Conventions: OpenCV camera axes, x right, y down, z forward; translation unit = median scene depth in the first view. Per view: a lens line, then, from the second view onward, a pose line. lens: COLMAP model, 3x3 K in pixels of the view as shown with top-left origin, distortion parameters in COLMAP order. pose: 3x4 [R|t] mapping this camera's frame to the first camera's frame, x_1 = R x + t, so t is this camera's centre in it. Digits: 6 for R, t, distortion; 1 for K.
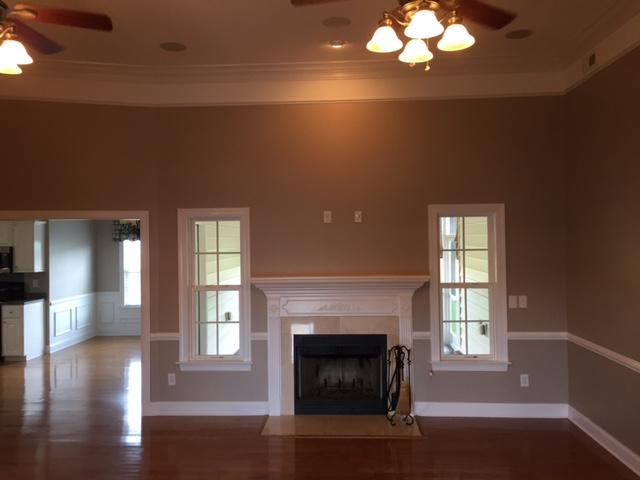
lens RADIAL K [[547.4, 0, 321.2], [0, 547.4, 241.6], [0, 0, 1]] dist [0.051354, -0.073456]
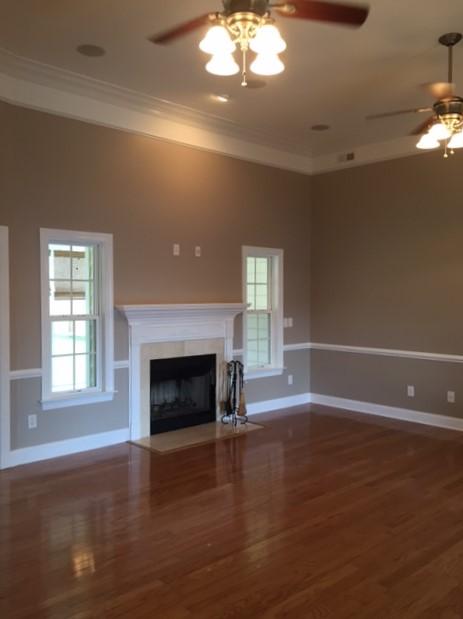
lens RADIAL K [[529.4, 0, 236.8], [0, 529.4, 305.9], [0, 0, 1]] dist [0.051354, -0.073456]
pose [[0.700115, -0.004051, 0.714018, -0.658817], [-0.018437, 0.999548, 0.023749, 0.039335], [-0.713792, -0.029792, 0.699724, 0.177188]]
